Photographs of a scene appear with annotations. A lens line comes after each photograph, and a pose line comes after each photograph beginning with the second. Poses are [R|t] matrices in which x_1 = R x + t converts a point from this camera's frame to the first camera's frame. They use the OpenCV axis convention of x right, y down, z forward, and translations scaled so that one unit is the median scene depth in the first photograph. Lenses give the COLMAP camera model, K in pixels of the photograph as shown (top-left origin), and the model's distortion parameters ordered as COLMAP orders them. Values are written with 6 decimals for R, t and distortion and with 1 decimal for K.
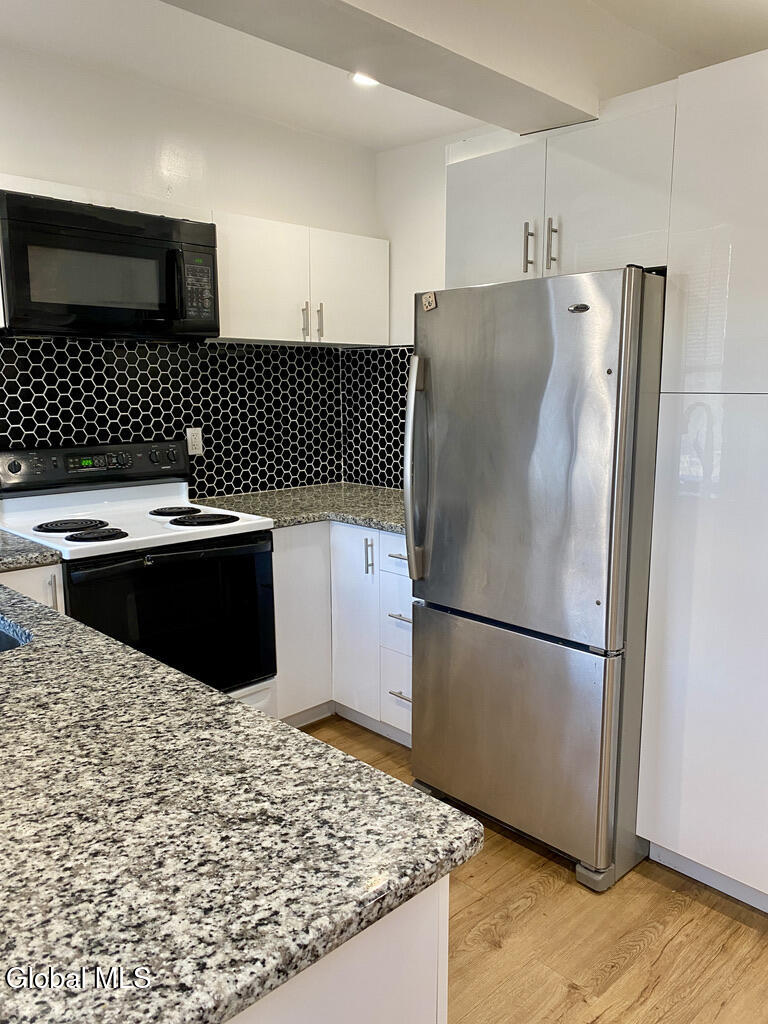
lens RADIAL K [[785.0, 0, 395.3], [0, 785.0, 525.6], [0, 0, 1]] dist [0.039604, -0.041768]
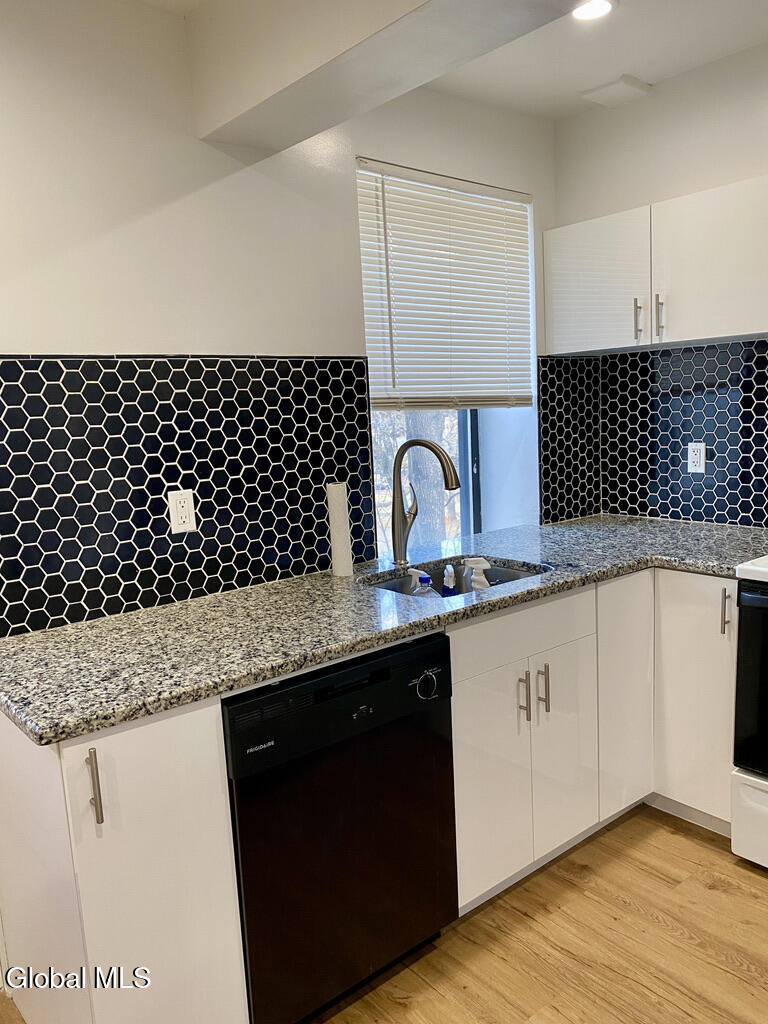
lens RADIAL K [[785.0, 0, 385.7], [0, 785.0, 522.8], [0, 0, 1]] dist [0.039604, -0.041768]
pose [[-0.096422, 0.151779, -0.983700, 0.586177], [-0.125965, 0.978498, 0.163324, -0.130309], [0.987338, 0.139660, -0.075230, 0.691721]]
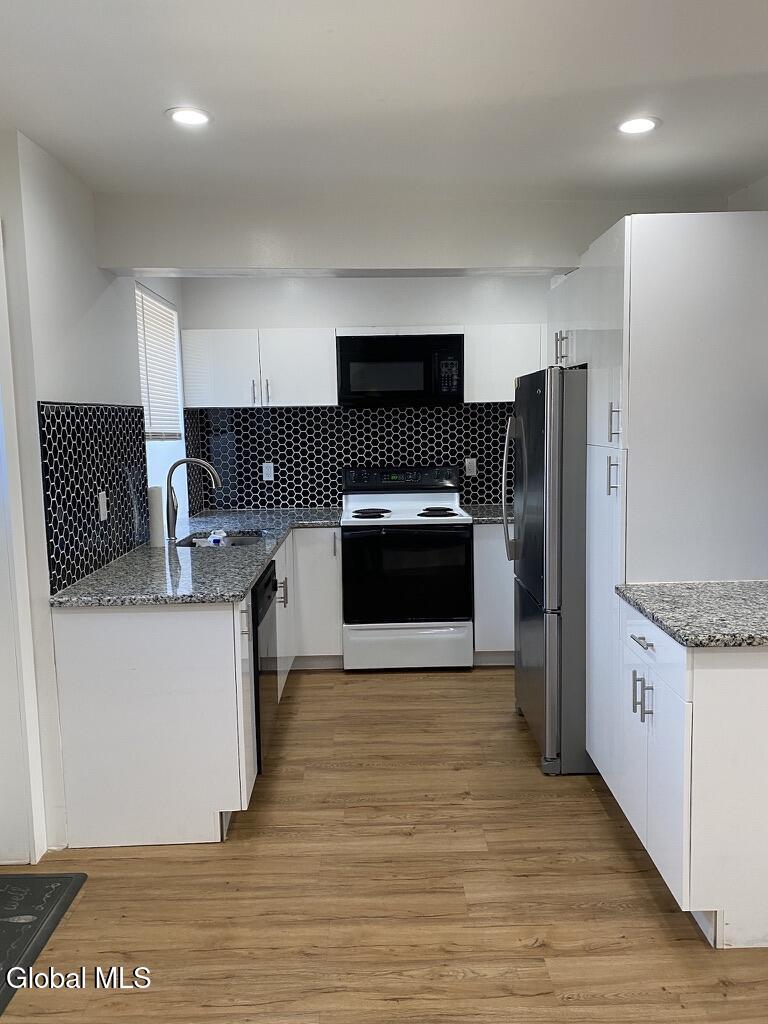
lens RADIAL K [[785.0, 0, 383.0], [0, 785.0, 505.7], [0, 0, 1]] dist [0.039604, -0.041768]
pose [[0.719095, 0.065090, -0.691857, 1.038475], [-0.104674, 0.994390, -0.015243, 0.014172], [0.686983, 0.083381, 0.721874, -0.331295]]
